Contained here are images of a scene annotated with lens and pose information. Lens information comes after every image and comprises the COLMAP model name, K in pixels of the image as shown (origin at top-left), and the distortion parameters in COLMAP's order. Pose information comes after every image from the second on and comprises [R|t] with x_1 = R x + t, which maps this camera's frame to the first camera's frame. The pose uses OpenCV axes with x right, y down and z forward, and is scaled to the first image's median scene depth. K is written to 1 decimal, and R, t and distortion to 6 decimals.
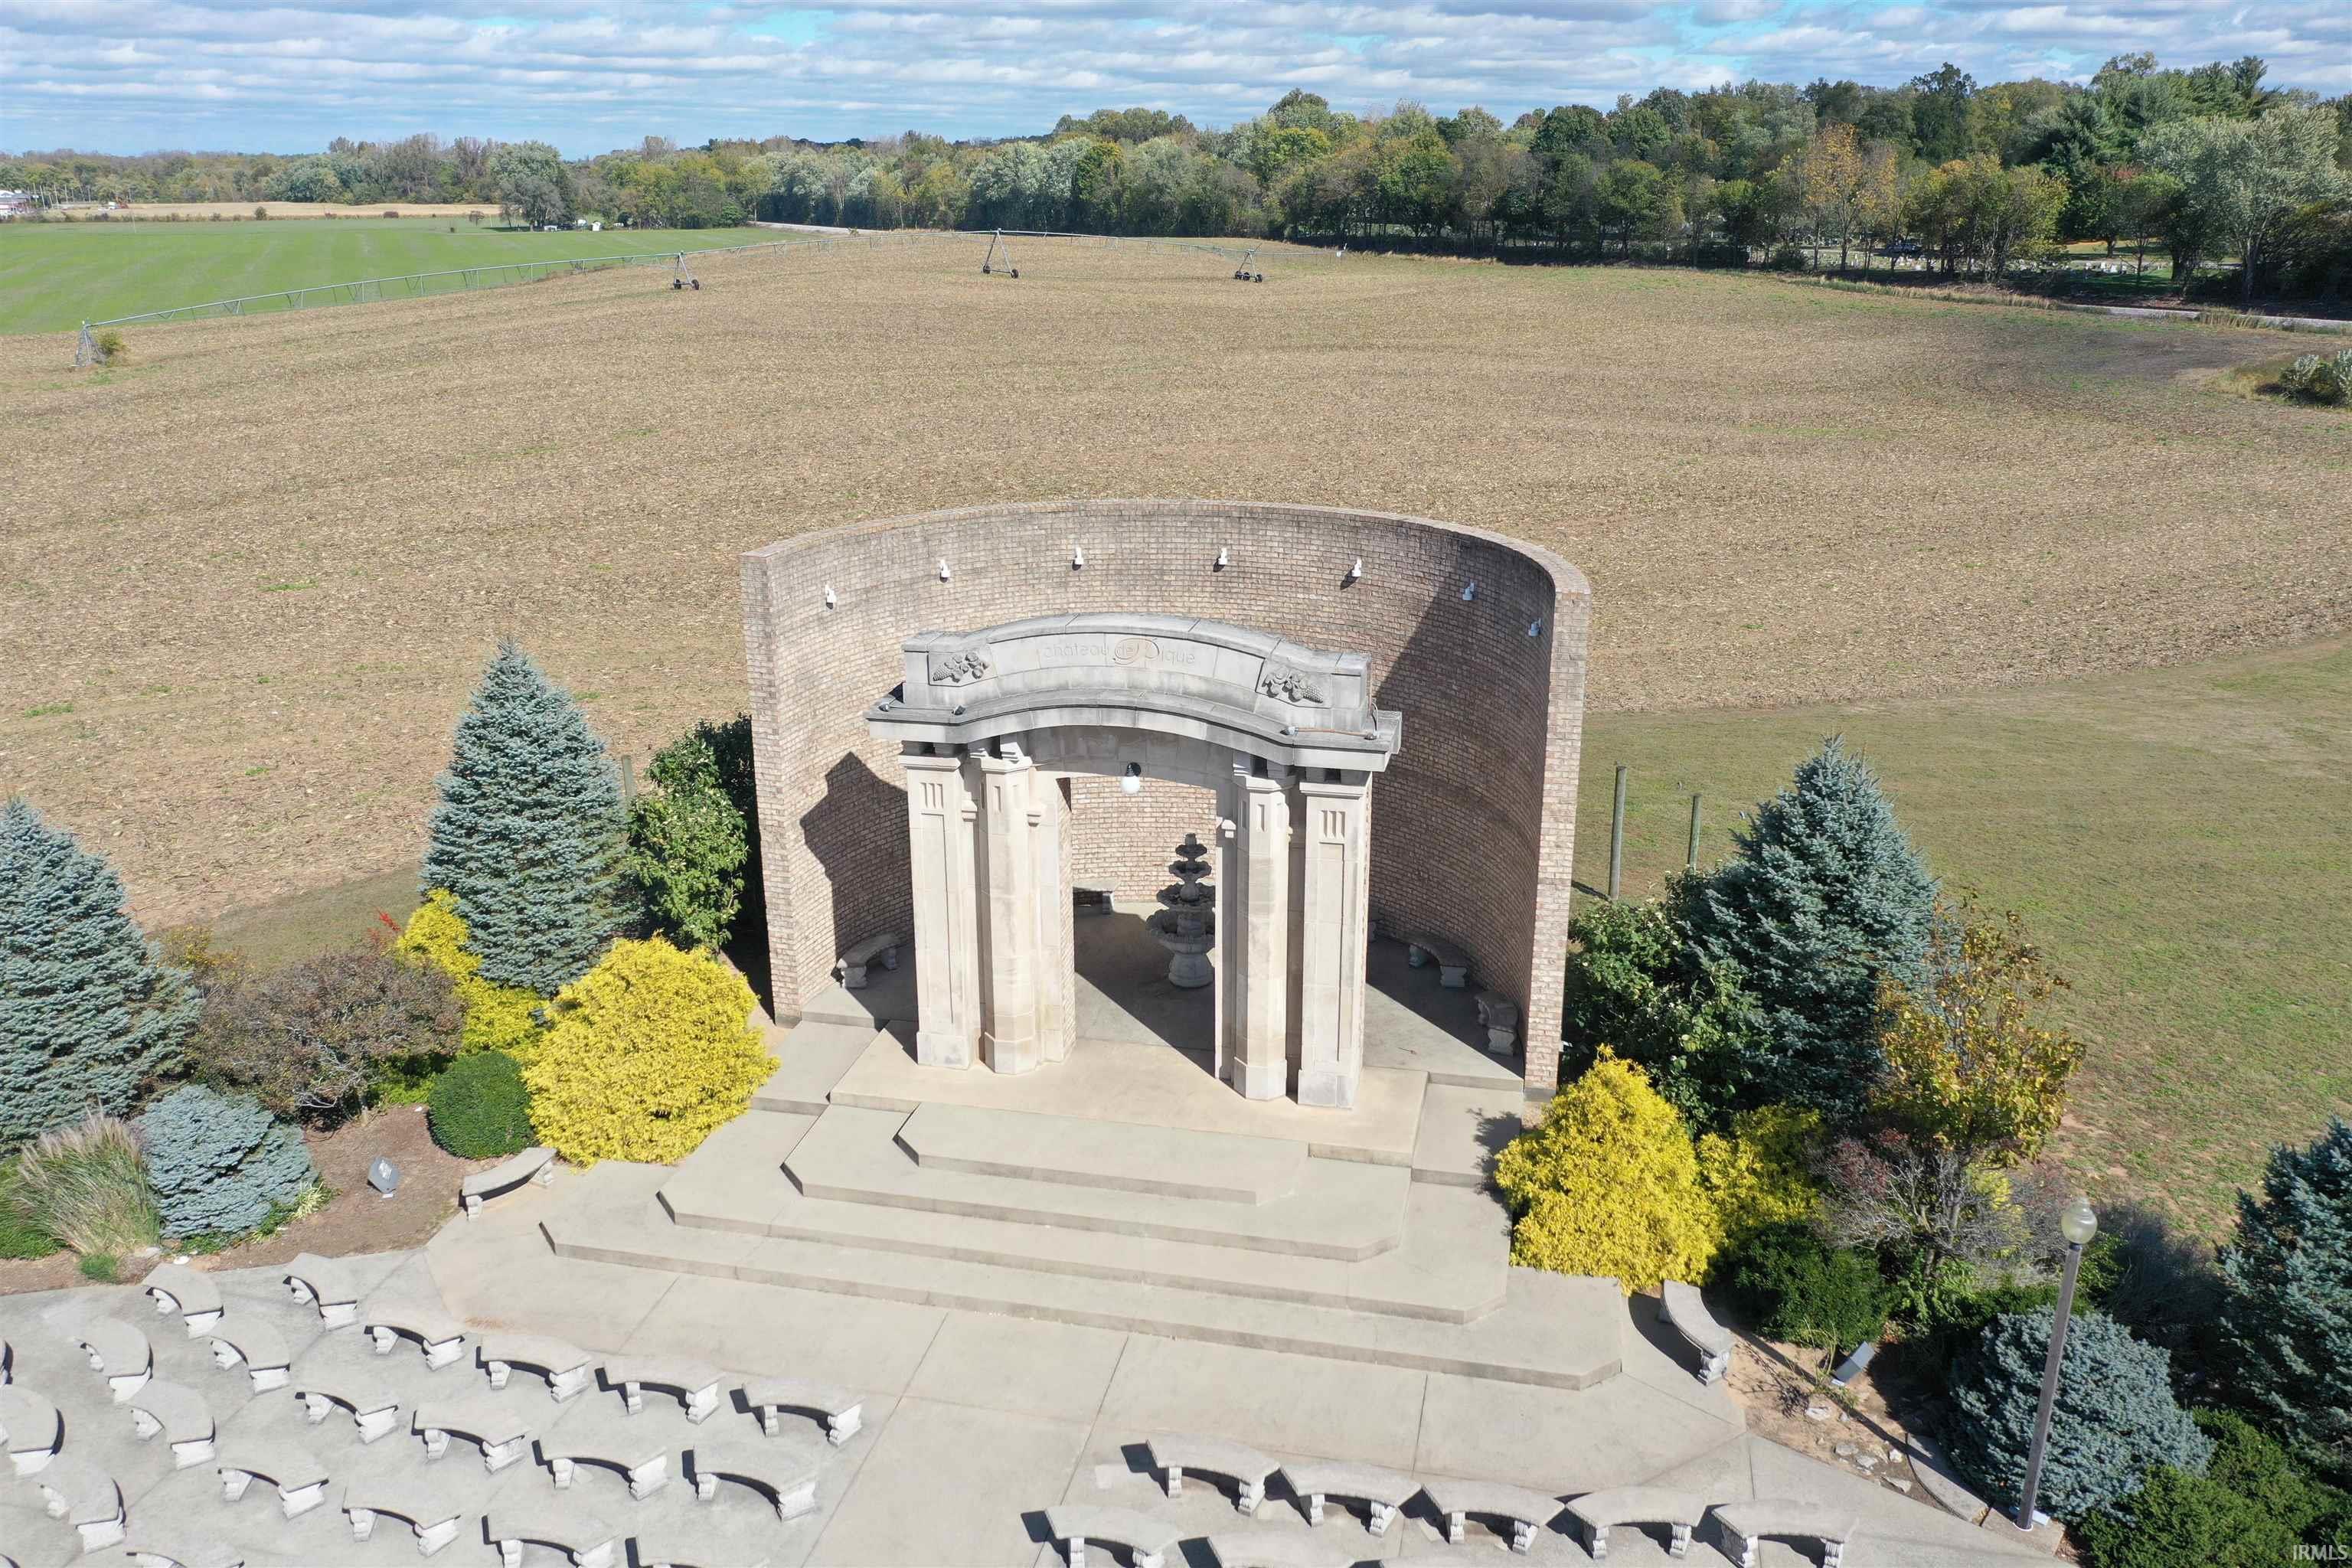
lens RADIAL K [[1851.6, 0, 1176.0], [0, 1851.6, 784.0], [0, 0, 1]] dist [-0.002264, -0.002092]
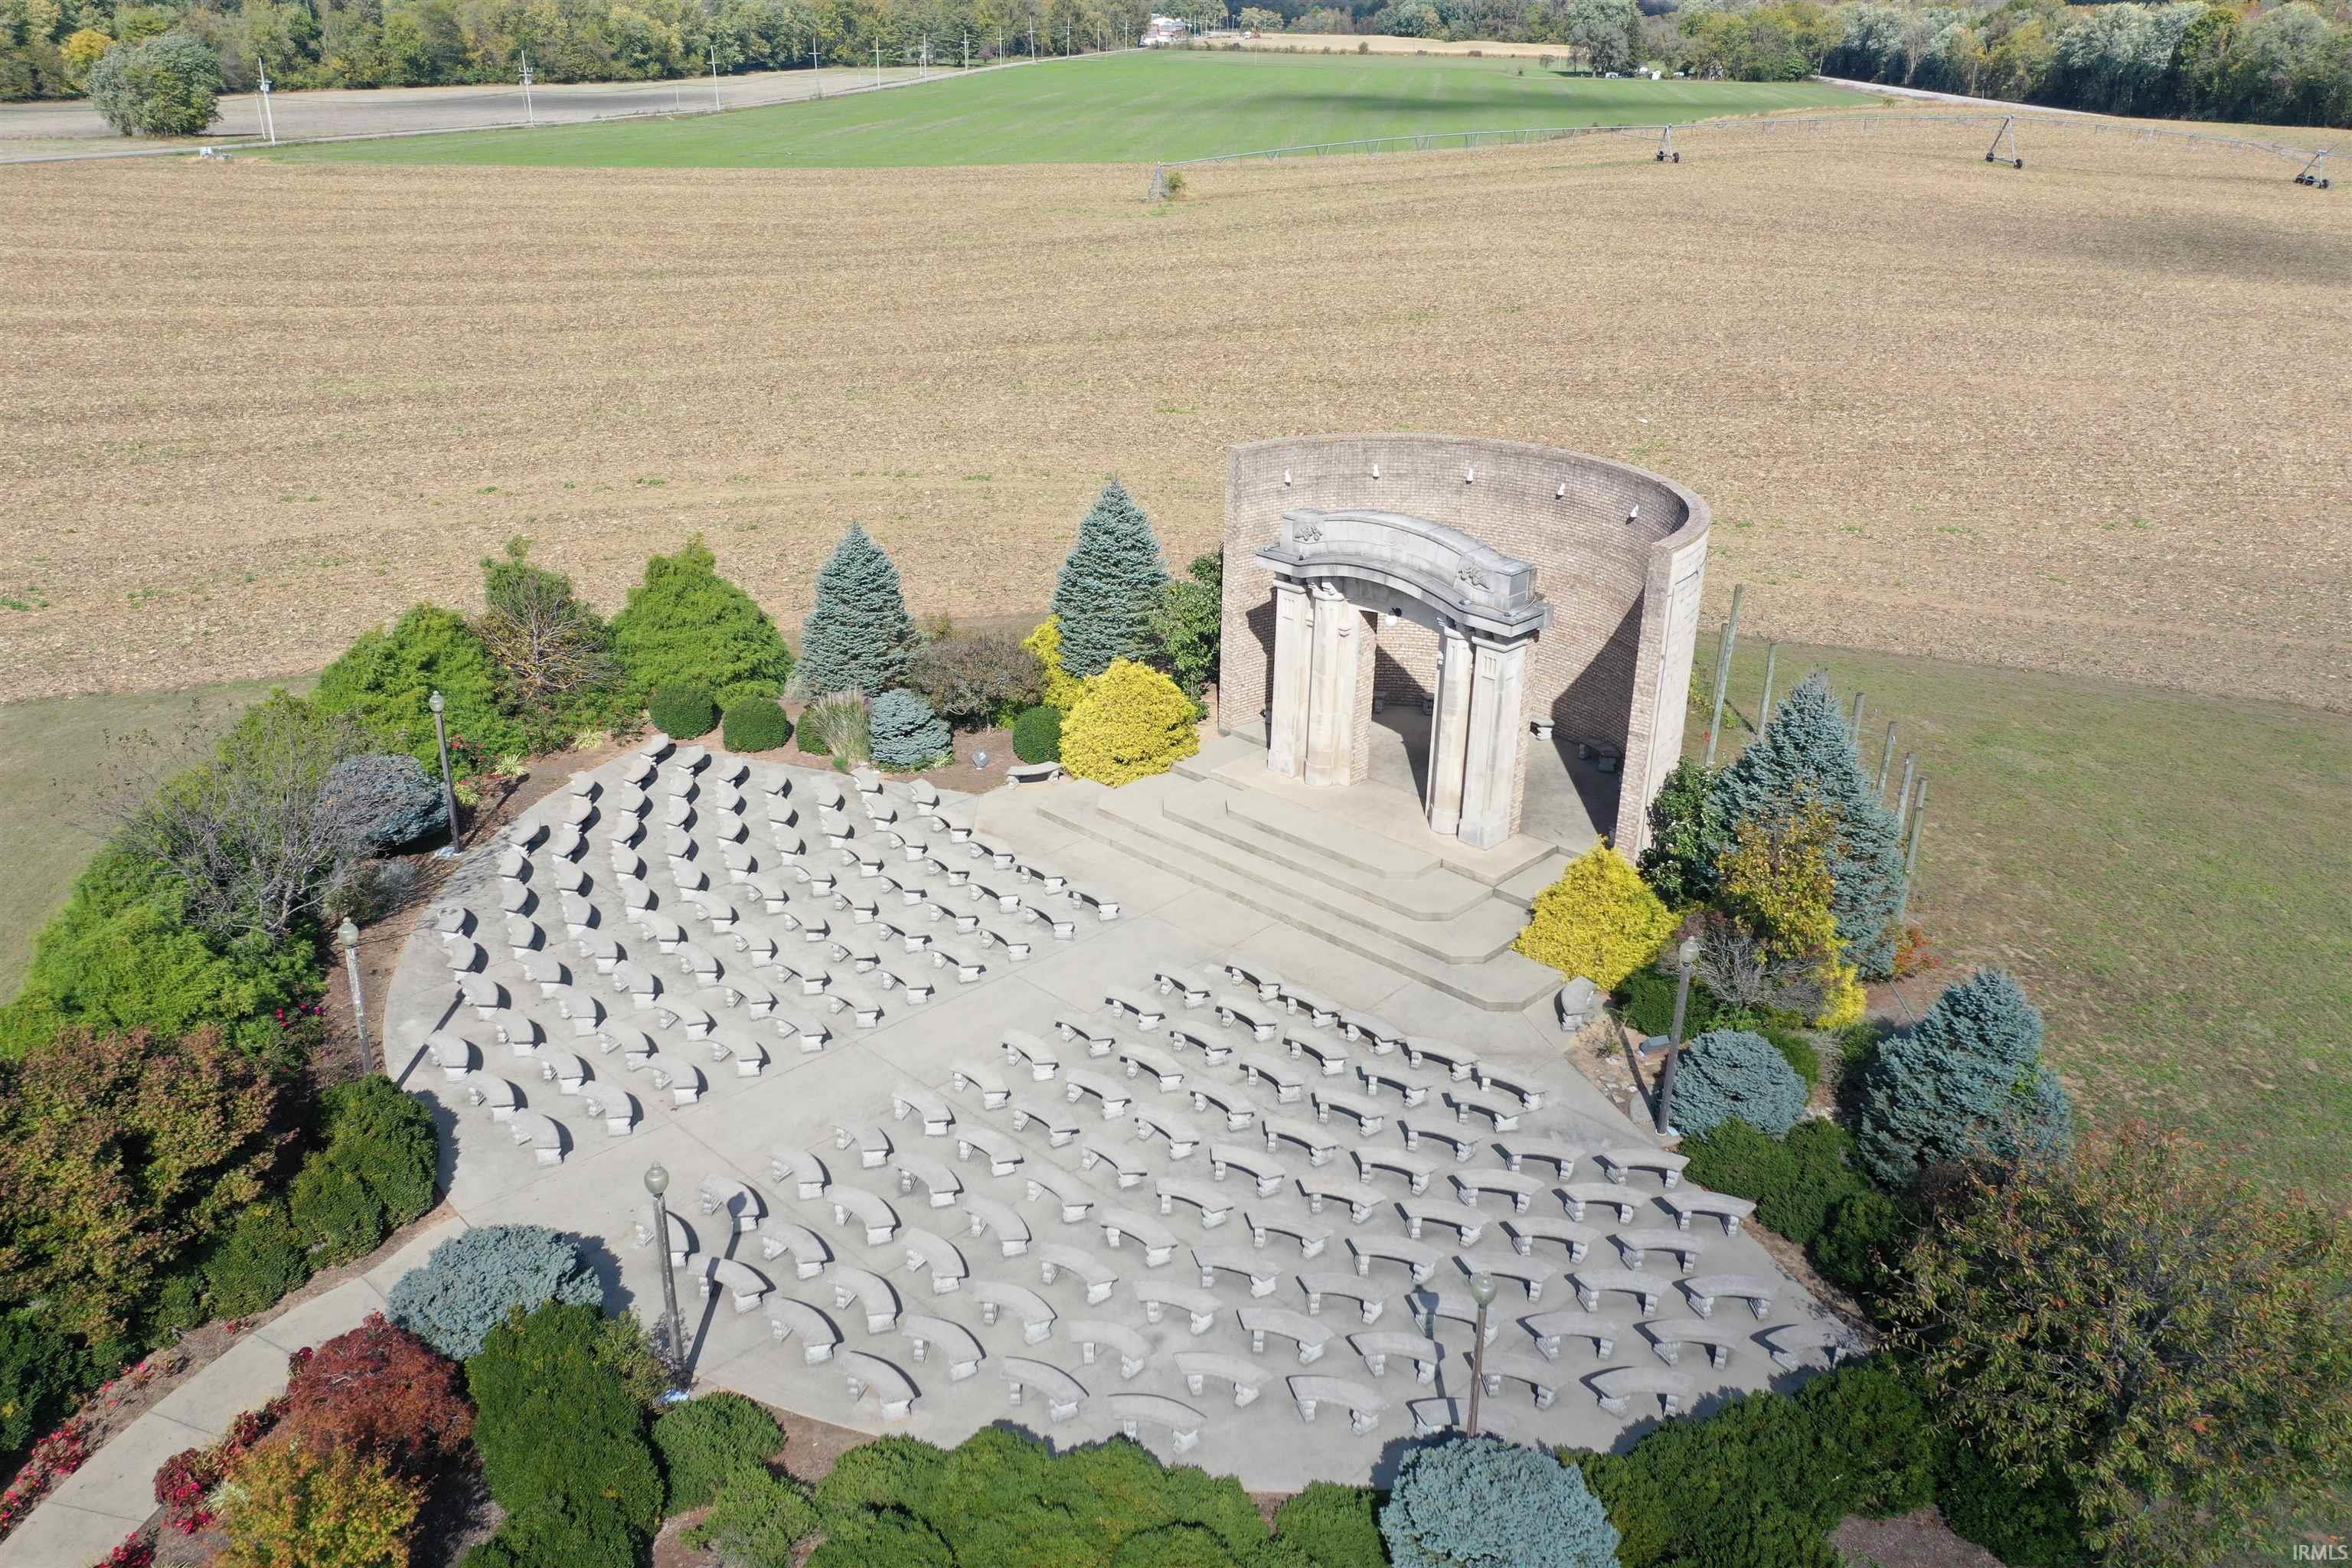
lens RADIAL K [[1851.6, 0, 1176.0], [0, 1851.6, 784.0], [0, 0, 1]] dist [-0.002264, -0.002092]
pose [[0.854966, 0.220555, -0.469457, 0.545463], [-0.183381, 0.975168, 0.124173, -0.024289], [0.485186, -0.020075, 0.874180, -0.460769]]
